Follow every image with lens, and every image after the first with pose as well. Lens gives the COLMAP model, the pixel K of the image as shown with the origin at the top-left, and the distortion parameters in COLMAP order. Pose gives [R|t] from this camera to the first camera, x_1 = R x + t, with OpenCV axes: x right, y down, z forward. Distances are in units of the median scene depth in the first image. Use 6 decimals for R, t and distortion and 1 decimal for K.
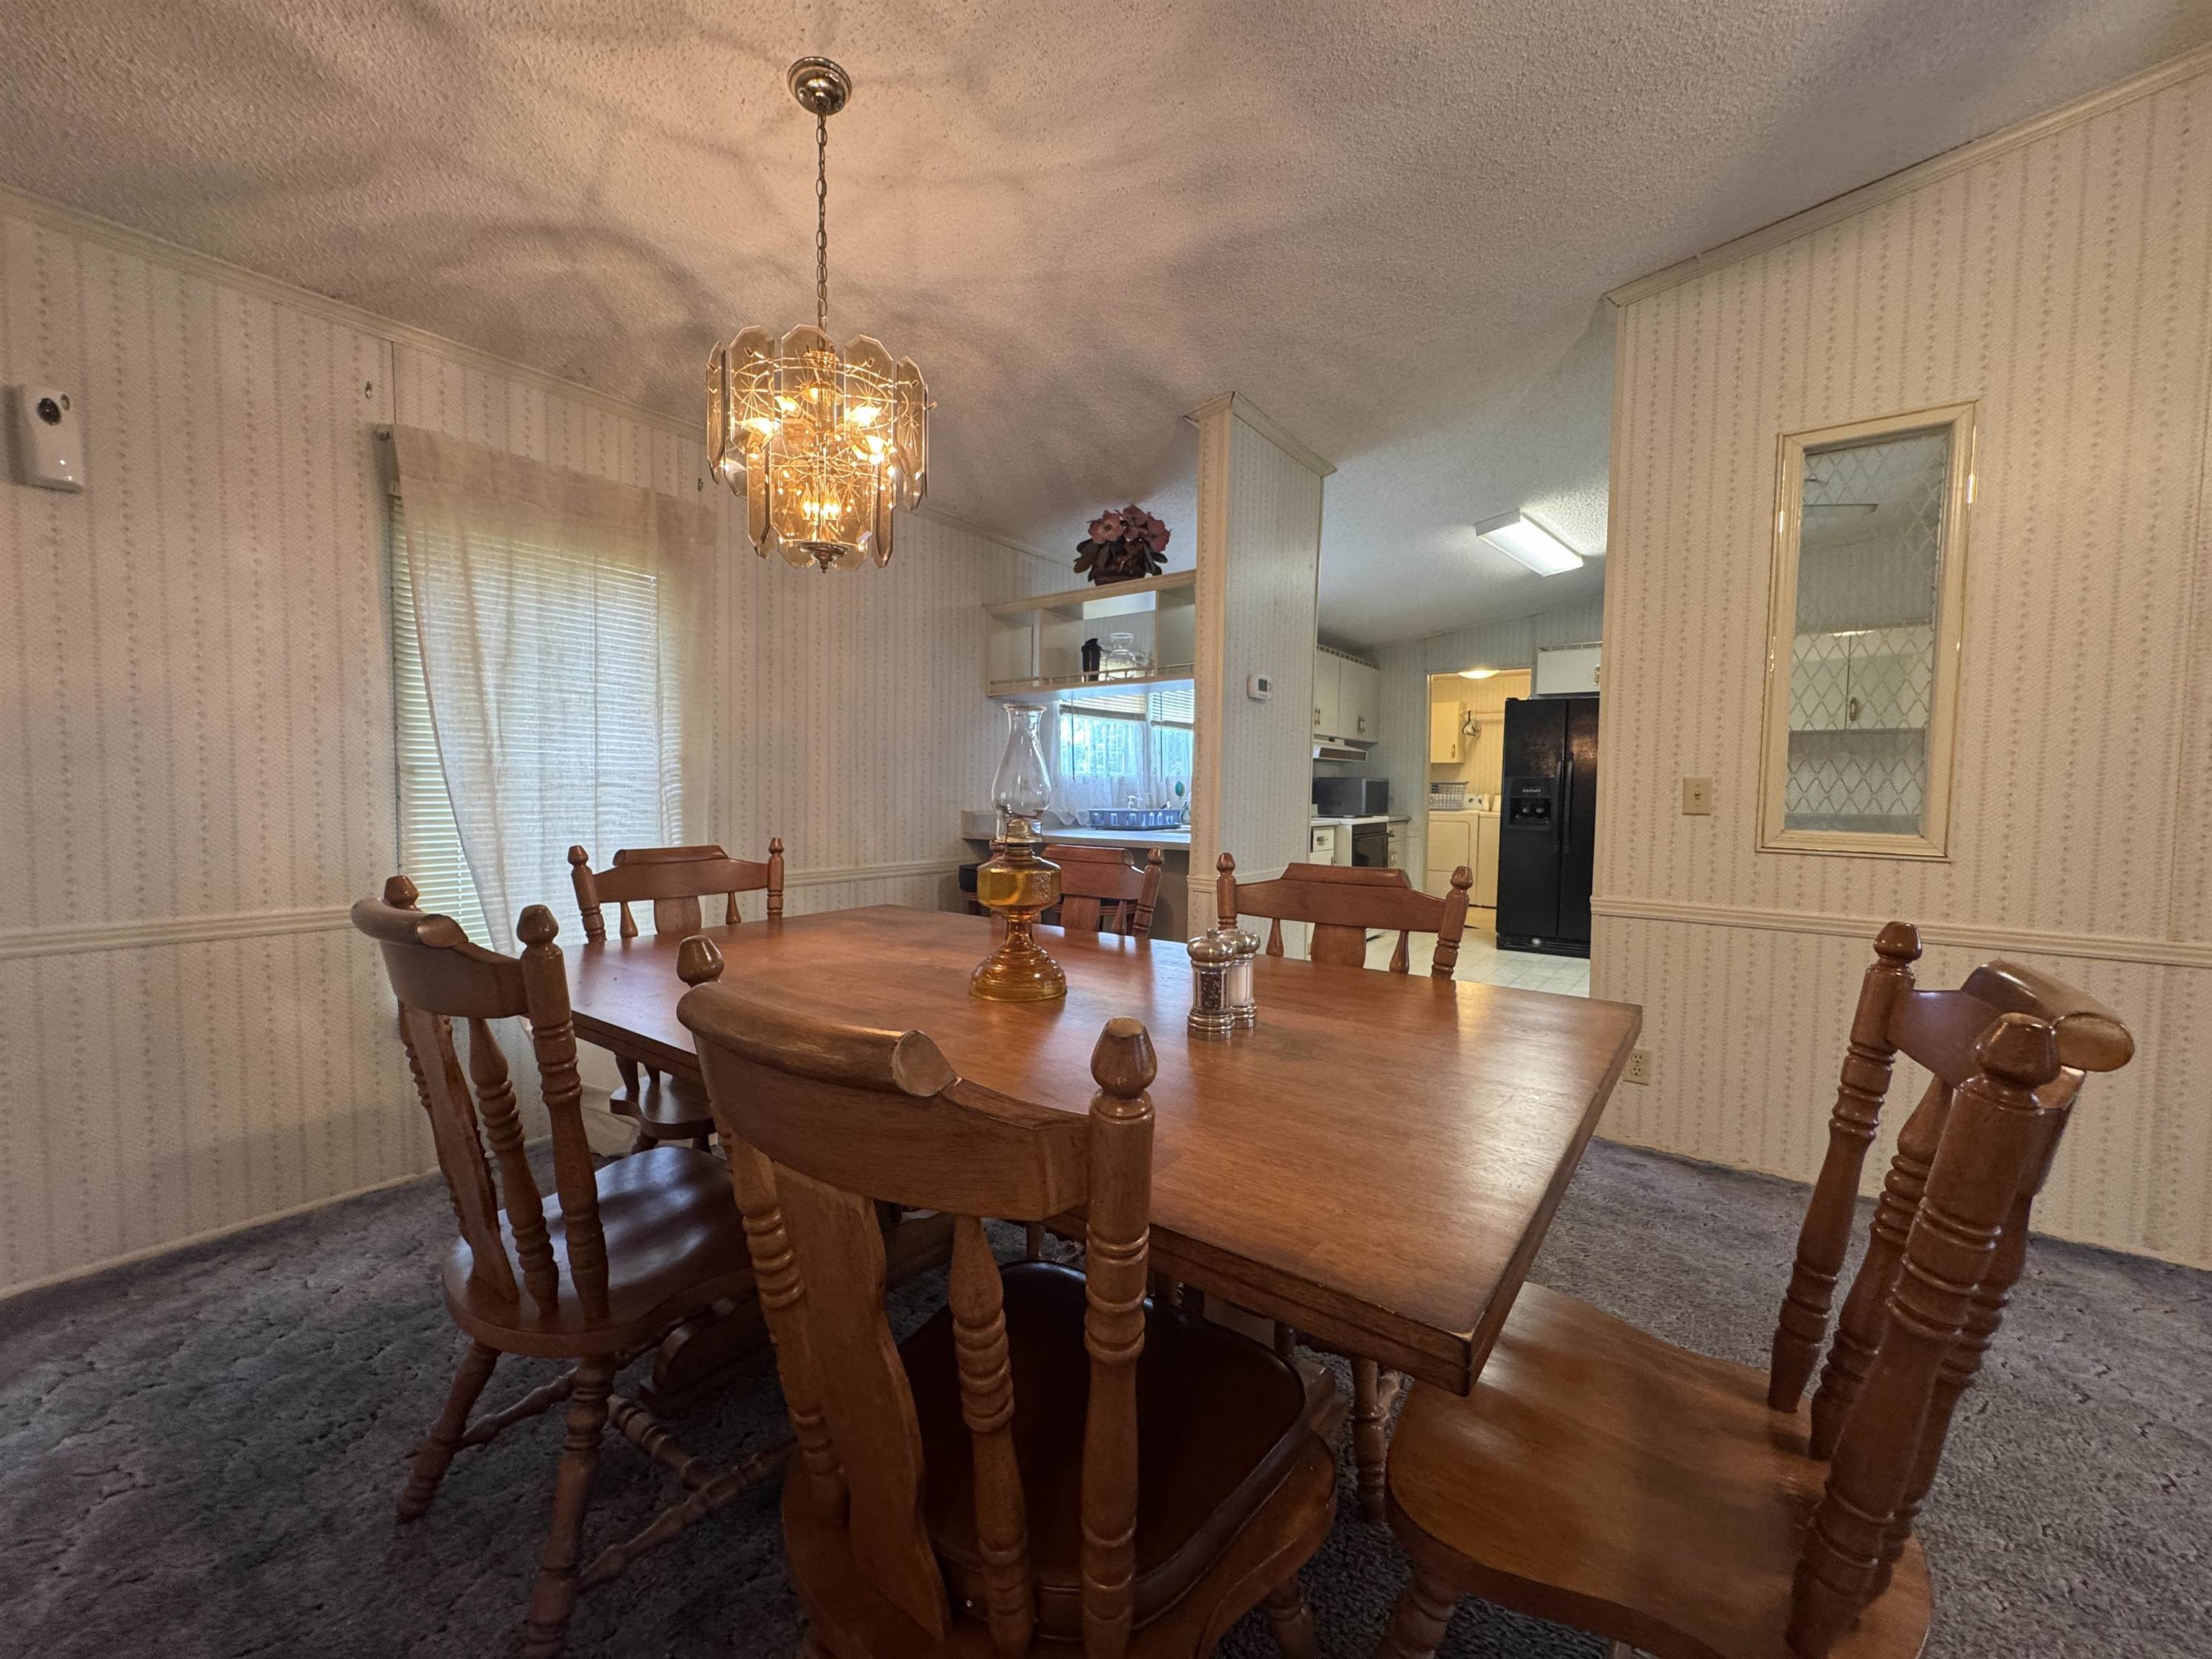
lens RADIAL K [[883.5, 0, 1099.6], [0, 883.5, 832.3], [0, 0, 1]] dist [-0.005470, 0.000286]
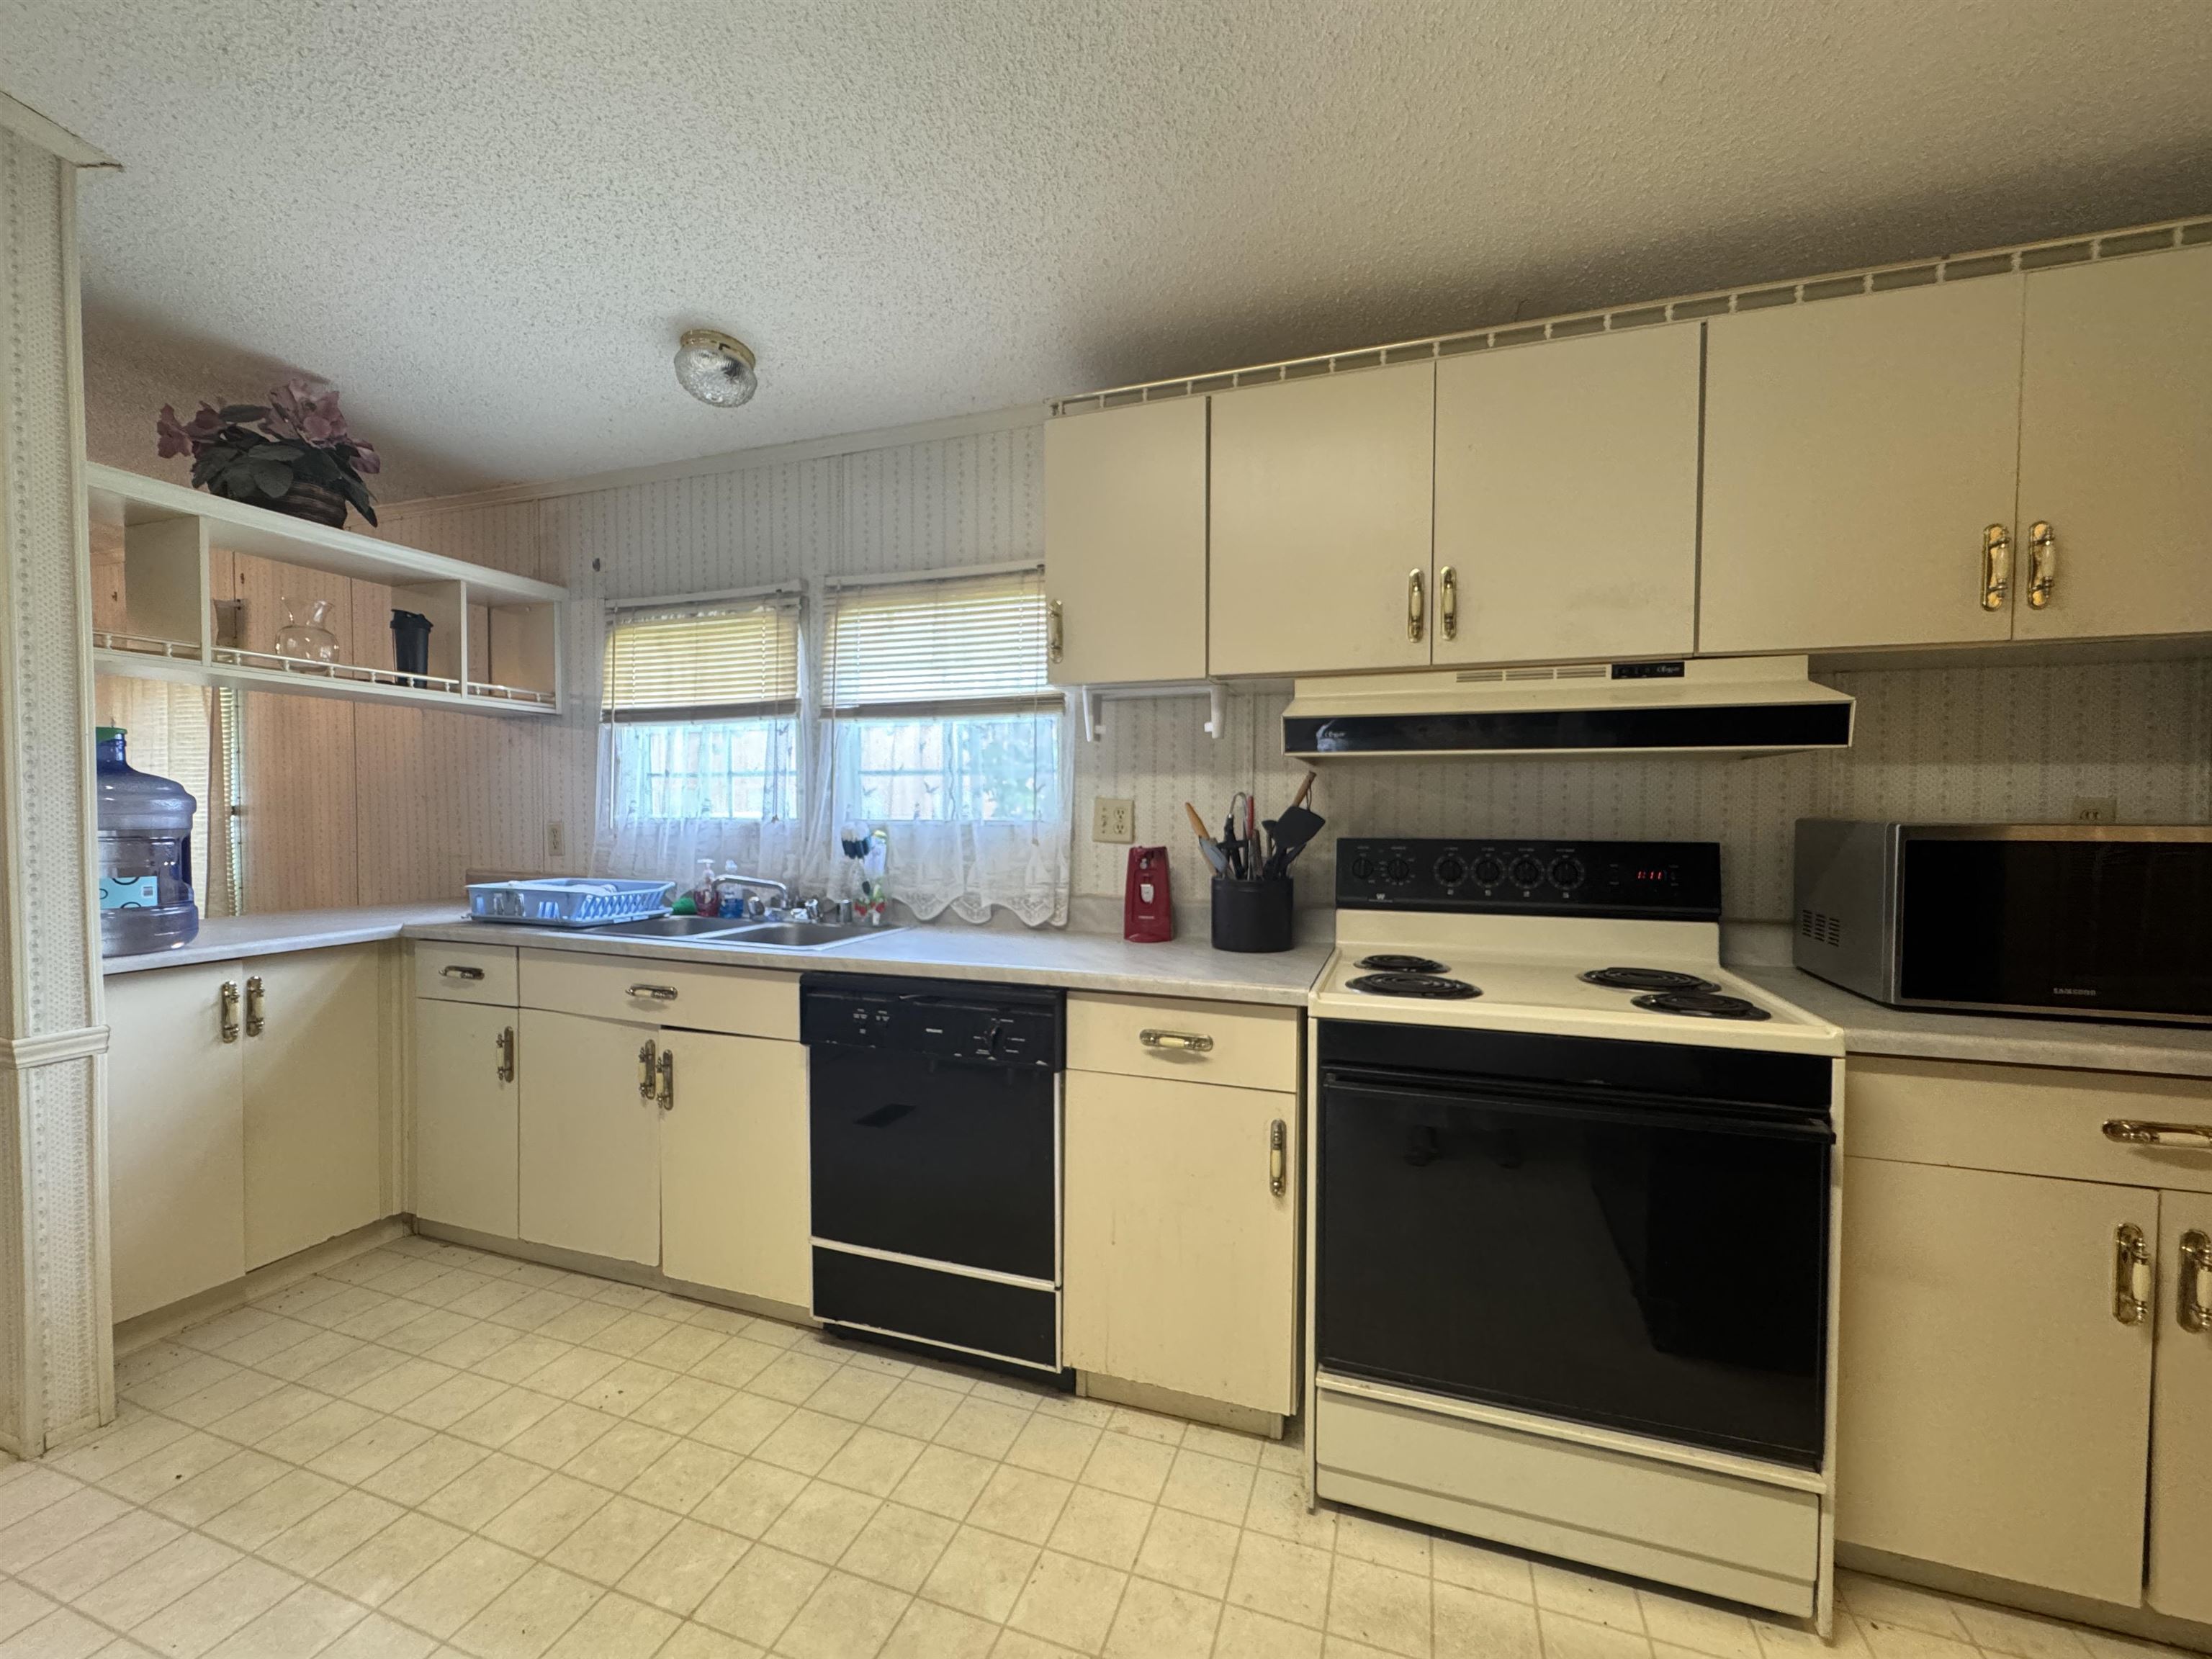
lens RADIAL K [[883.5, 0, 1099.9], [0, 883.5, 832.4], [0, 0, 1]] dist [-0.005470, 0.000286]
pose [[0.301483, 0.019476, -0.953272, 0.434316], [-0.050225, 0.998728, 0.004521, -0.050577], [0.952148, 0.046515, 0.302078, 0.749237]]
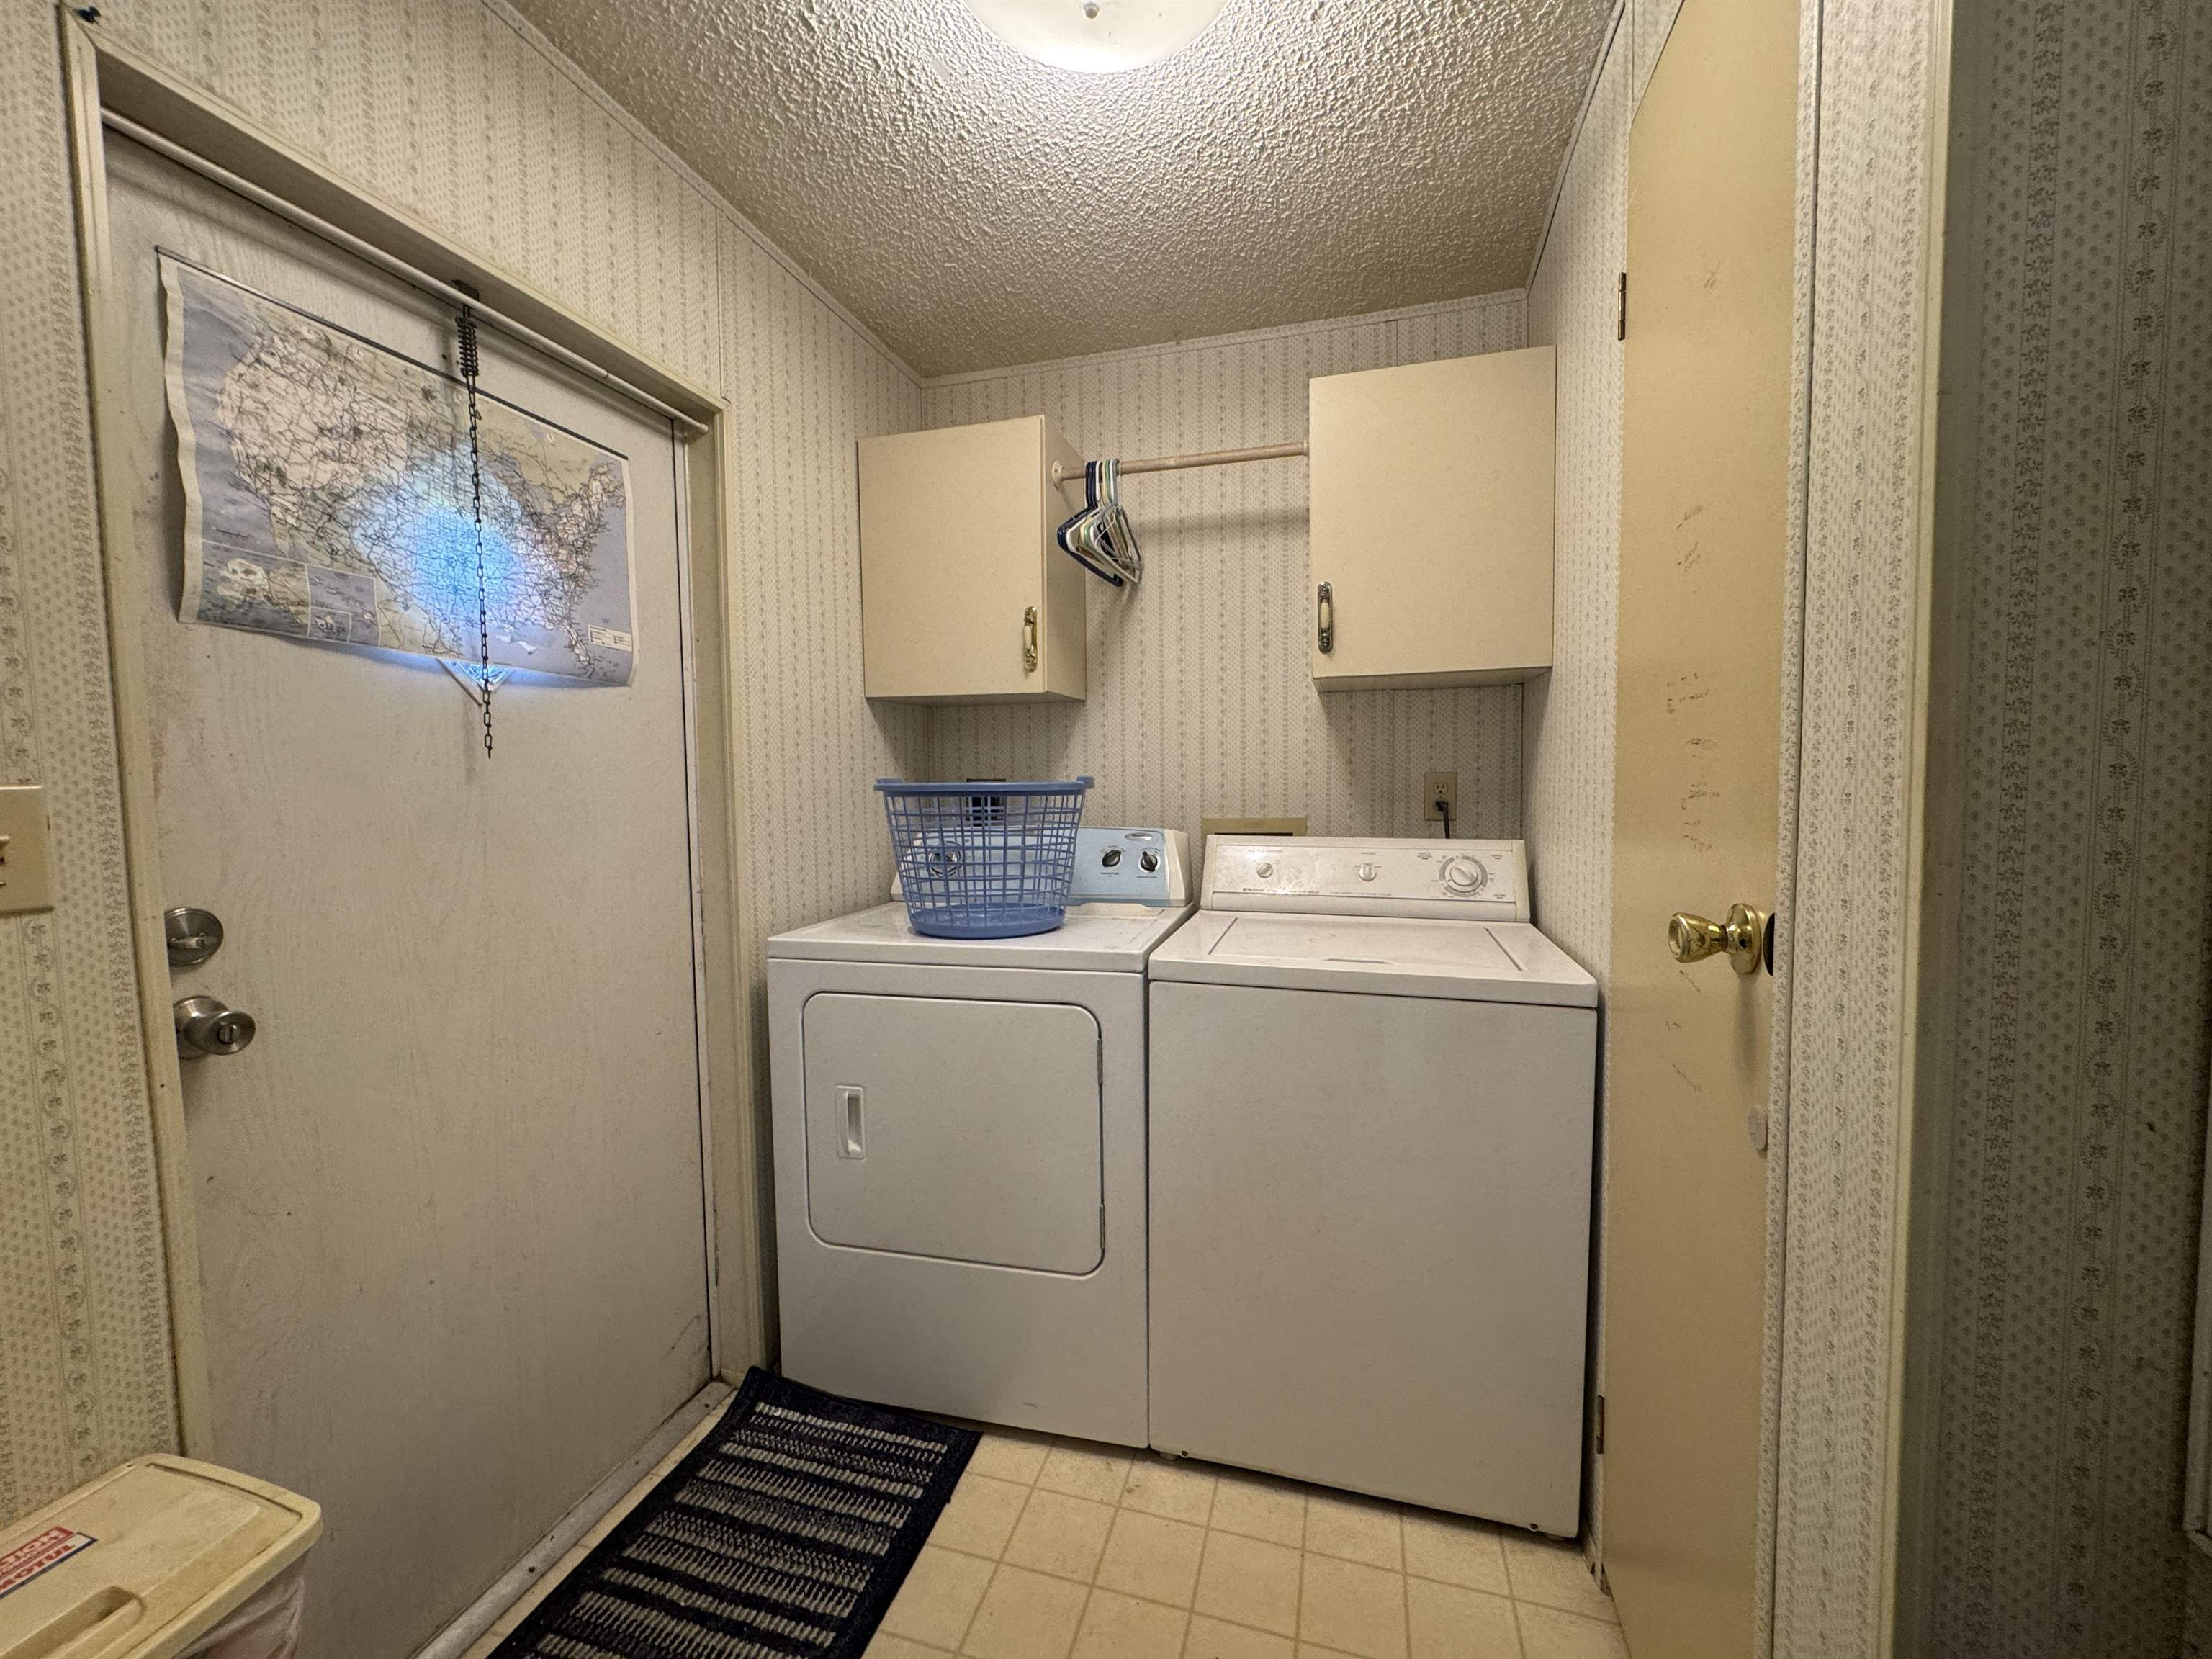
lens RADIAL K [[883.5, 0, 1106.4], [0, 883.5, 832.8], [0, 0, 1]] dist [-0.005470, 0.000286]
pose [[0.936187, -0.037115, 0.349536, 0.438829], [0.037039, 0.999290, 0.006905, -0.057267], [-0.349544, 0.006482, 0.936897, 1.014502]]
